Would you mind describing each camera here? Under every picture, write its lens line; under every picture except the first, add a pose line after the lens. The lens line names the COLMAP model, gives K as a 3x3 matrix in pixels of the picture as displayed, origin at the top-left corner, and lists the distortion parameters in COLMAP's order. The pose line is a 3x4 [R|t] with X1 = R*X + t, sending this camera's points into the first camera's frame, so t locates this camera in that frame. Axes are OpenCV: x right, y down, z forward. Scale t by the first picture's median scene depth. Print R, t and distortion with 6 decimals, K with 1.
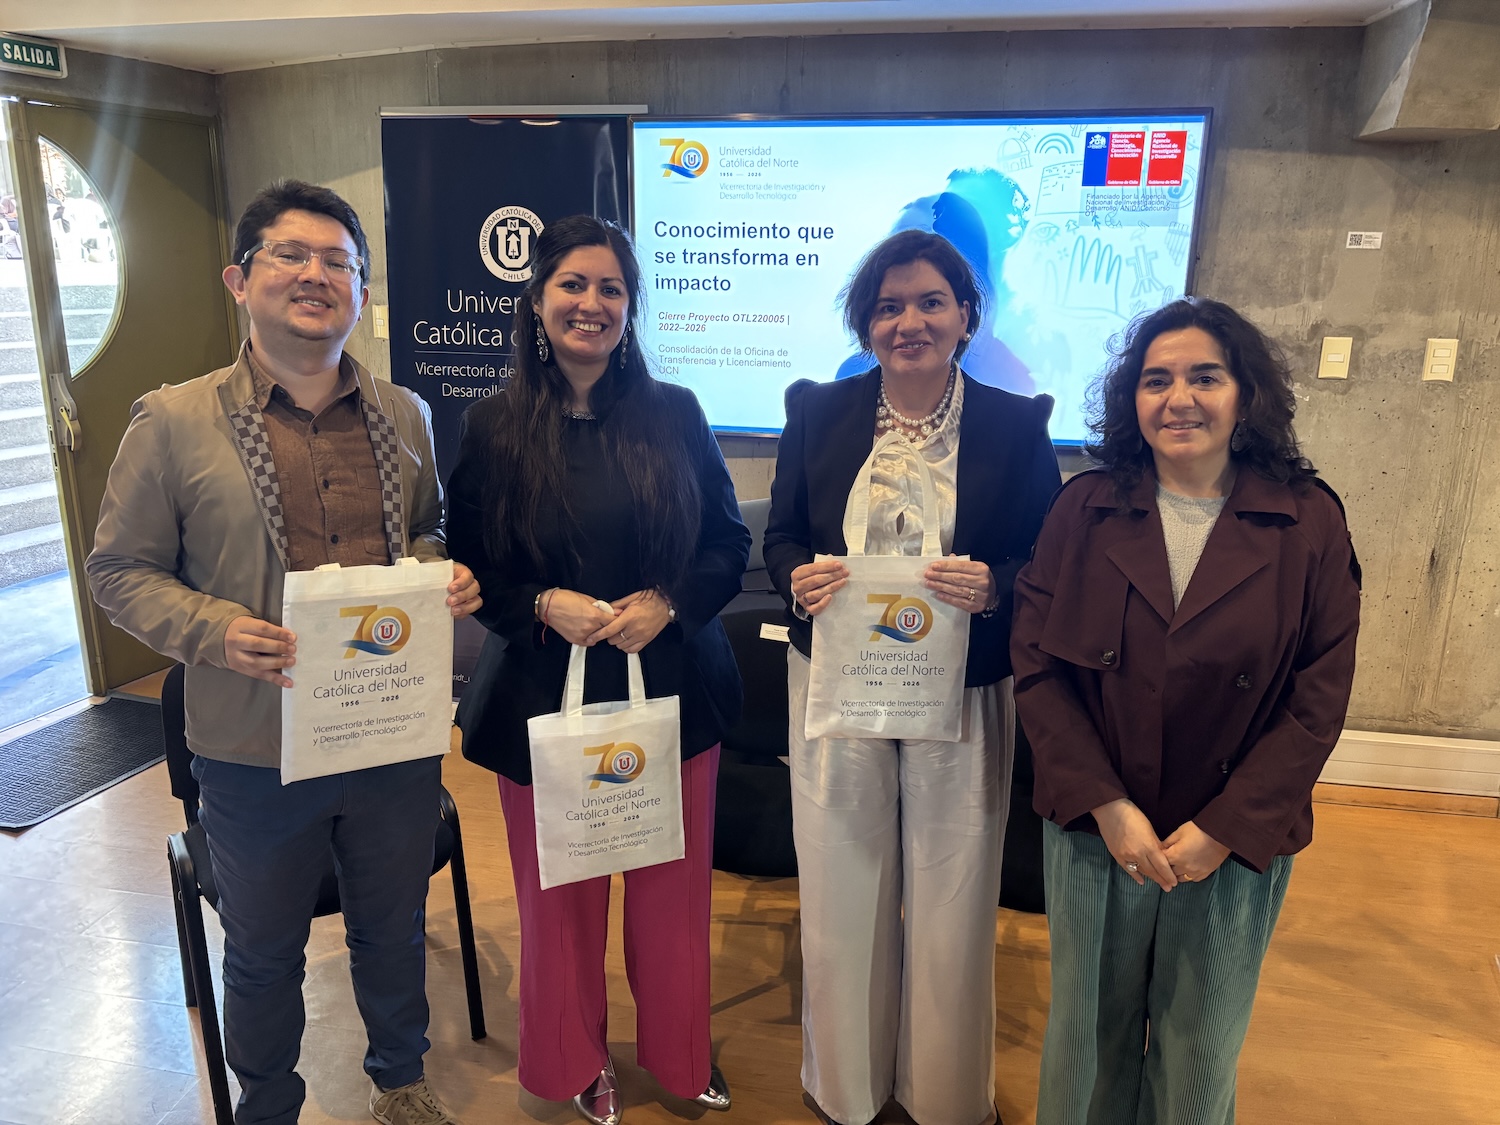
lens RADIAL K [[1160.8, 0, 762.4], [0, 1160.8, 566.6], [0, 0, 1]] dist [0.055067, -0.079705]
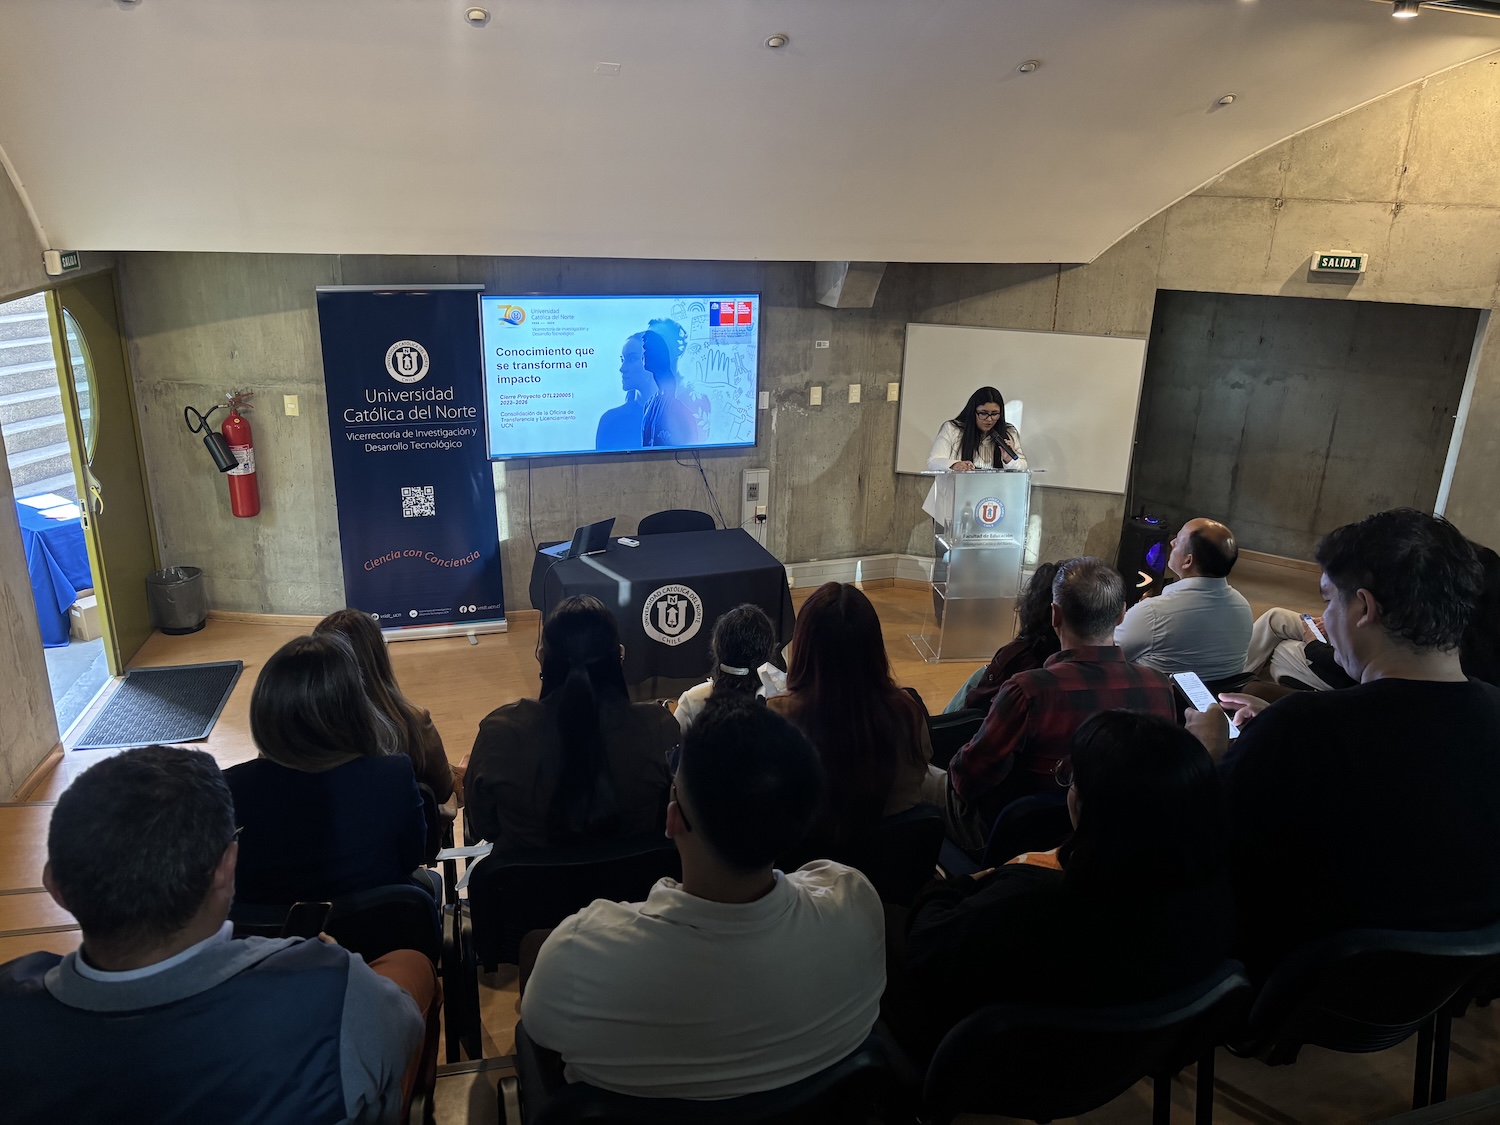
lens RADIAL K [[1160.8, 0, 762.4], [0, 1160.8, 566.6], [0, 0, 1]] dist [0.055067, -0.079705]
pose [[0.852672, -0.163671, 0.496147, -0.748980], [0.114337, 0.985100, 0.128471, -0.153344], [-0.509782, -0.052816, 0.858681, -0.867707]]
